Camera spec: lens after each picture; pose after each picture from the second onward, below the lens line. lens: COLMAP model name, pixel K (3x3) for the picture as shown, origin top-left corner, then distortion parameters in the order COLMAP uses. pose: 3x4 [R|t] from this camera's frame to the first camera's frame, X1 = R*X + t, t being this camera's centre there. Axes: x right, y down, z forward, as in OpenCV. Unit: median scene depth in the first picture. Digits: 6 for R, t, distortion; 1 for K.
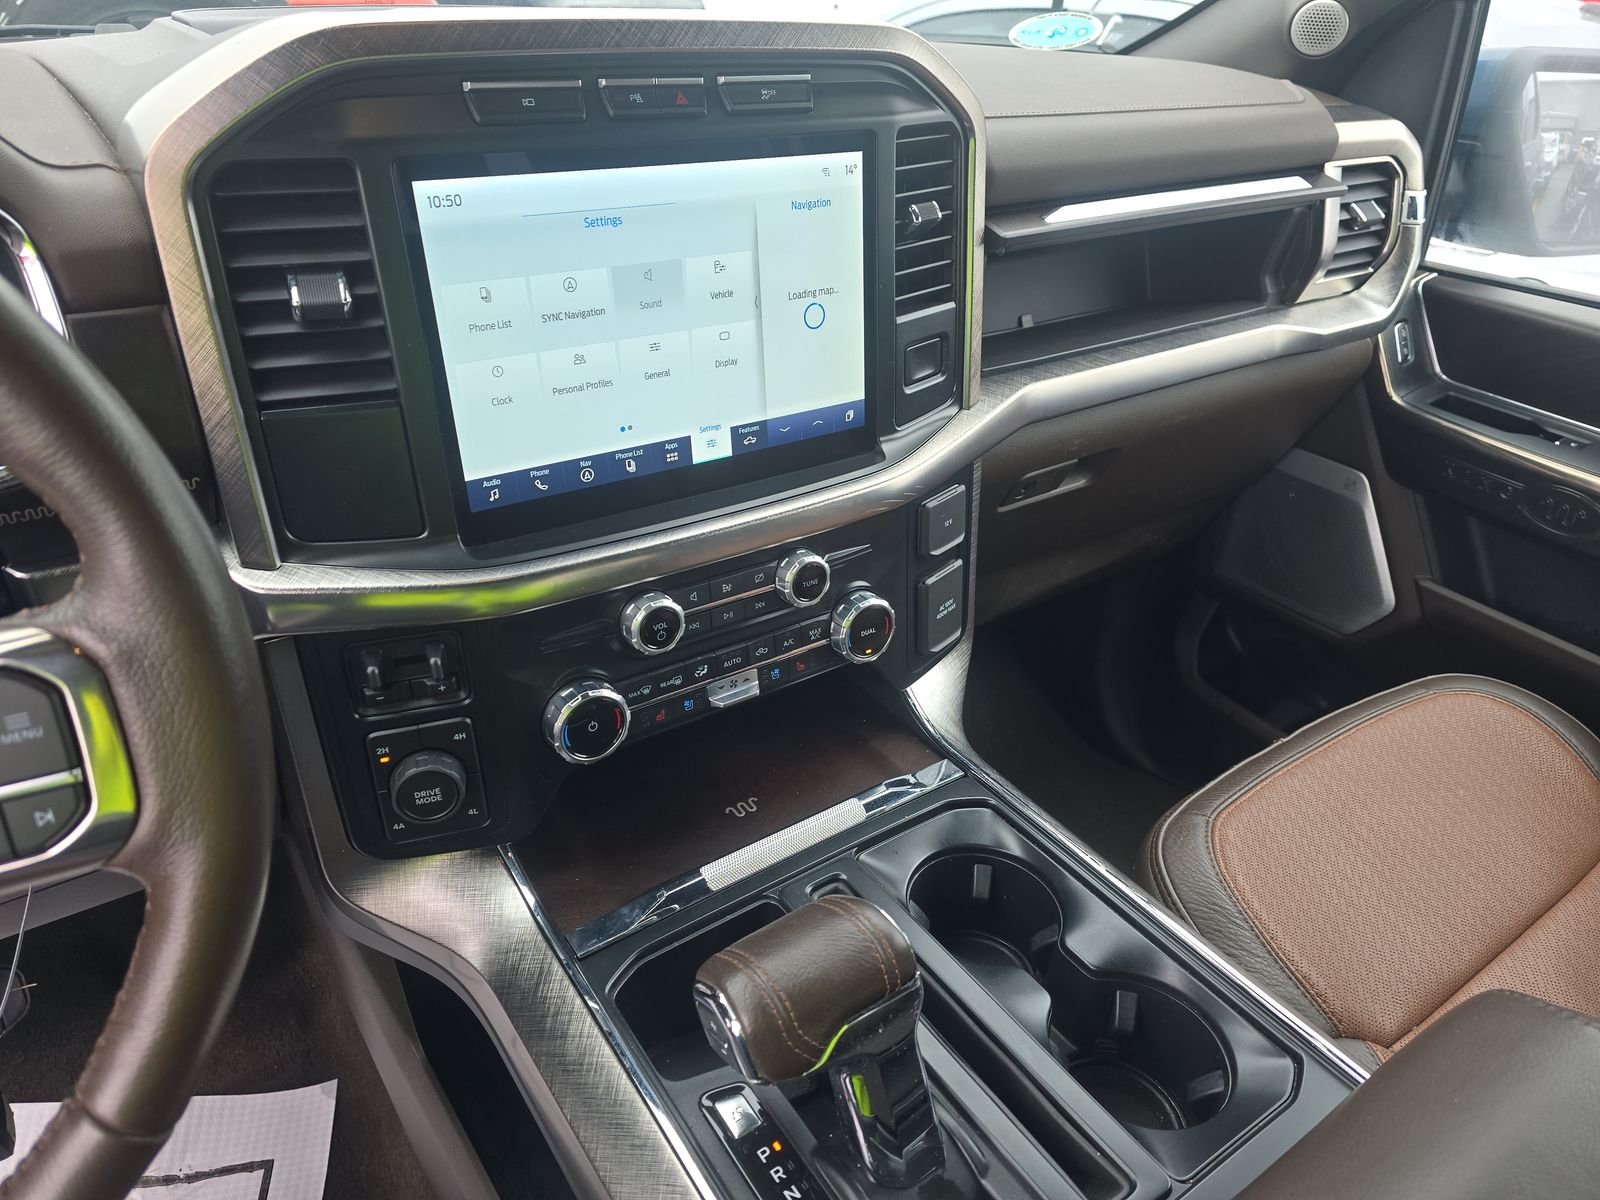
lens RADIAL K [[1069.5, 0, 800.0], [0, 1069.5, 600.0], [0, 0, 1]] dist [0.061212, -0.069094]
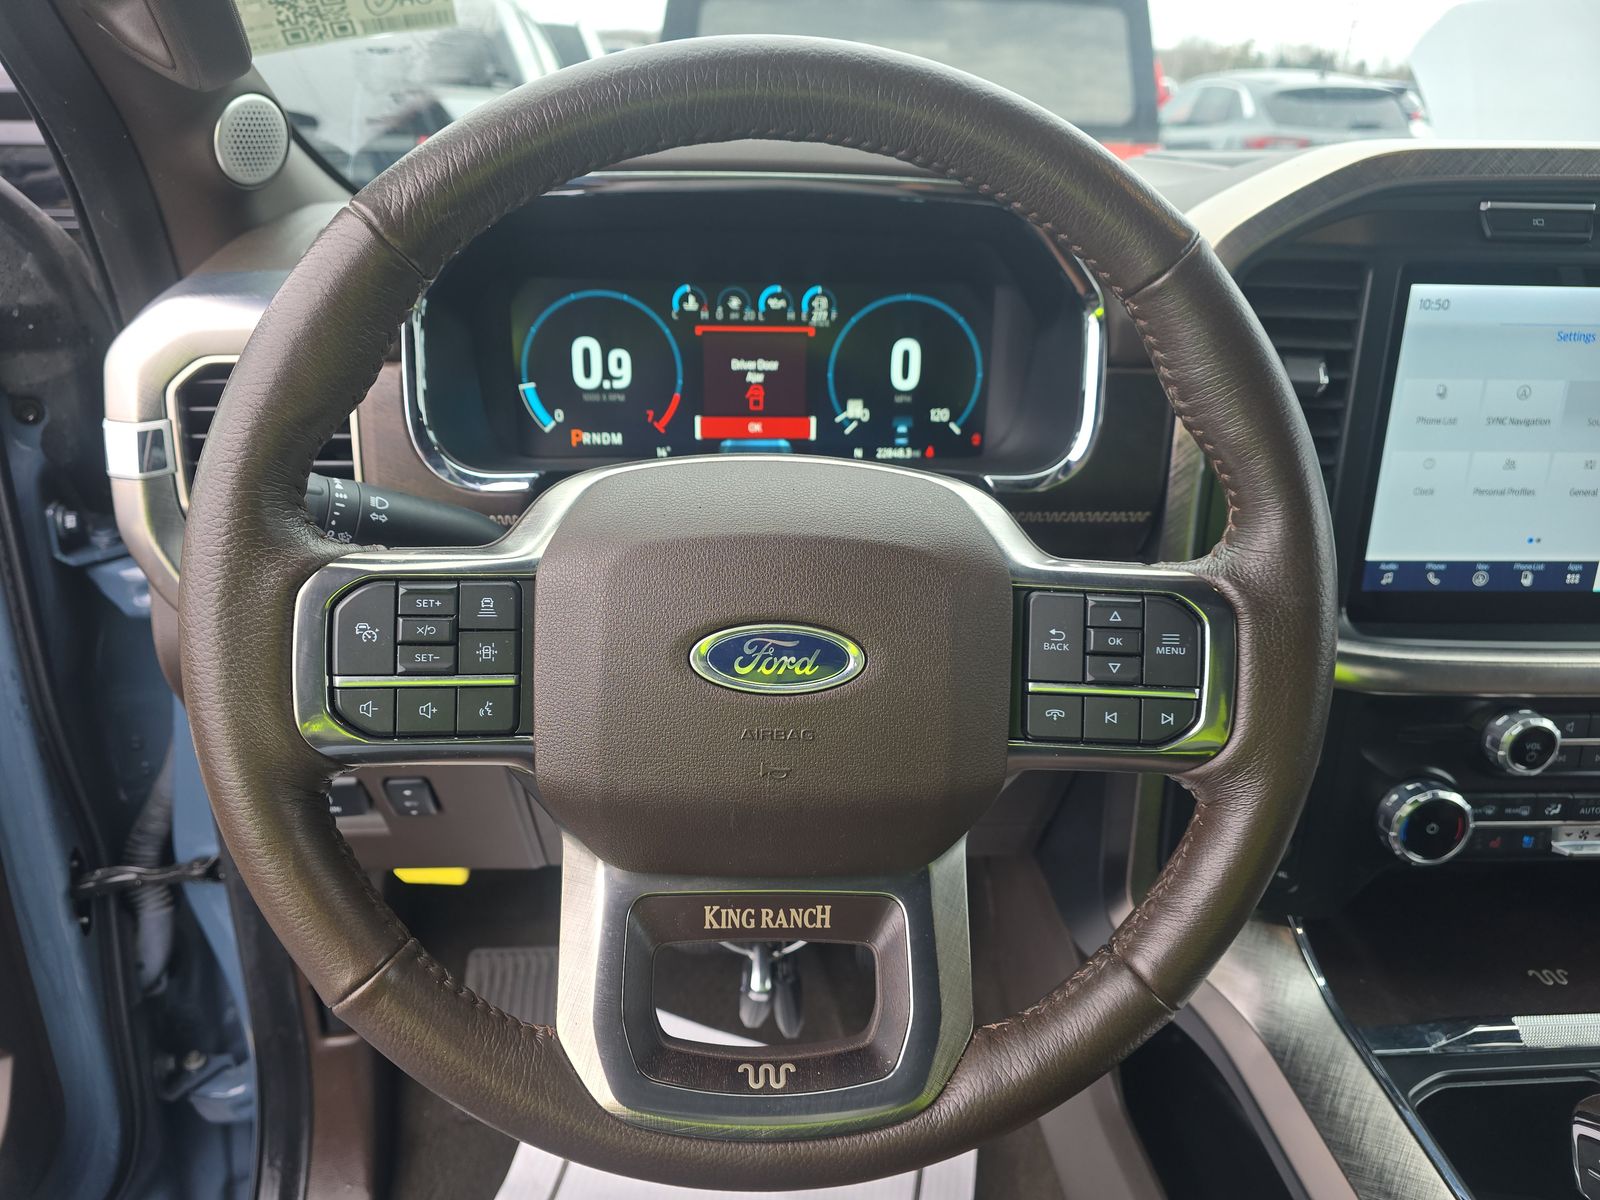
lens RADIAL K [[1069.5, 0, 800.0], [0, 1069.5, 600.0], [0, 0, 1]] dist [0.061212, -0.069094]
pose [[0.857413, 0.188810, -0.478741, -0.257258], [-0.255908, 0.963523, -0.078323, 0.143986], [0.446490, 0.189669, 0.874455, -0.157624]]
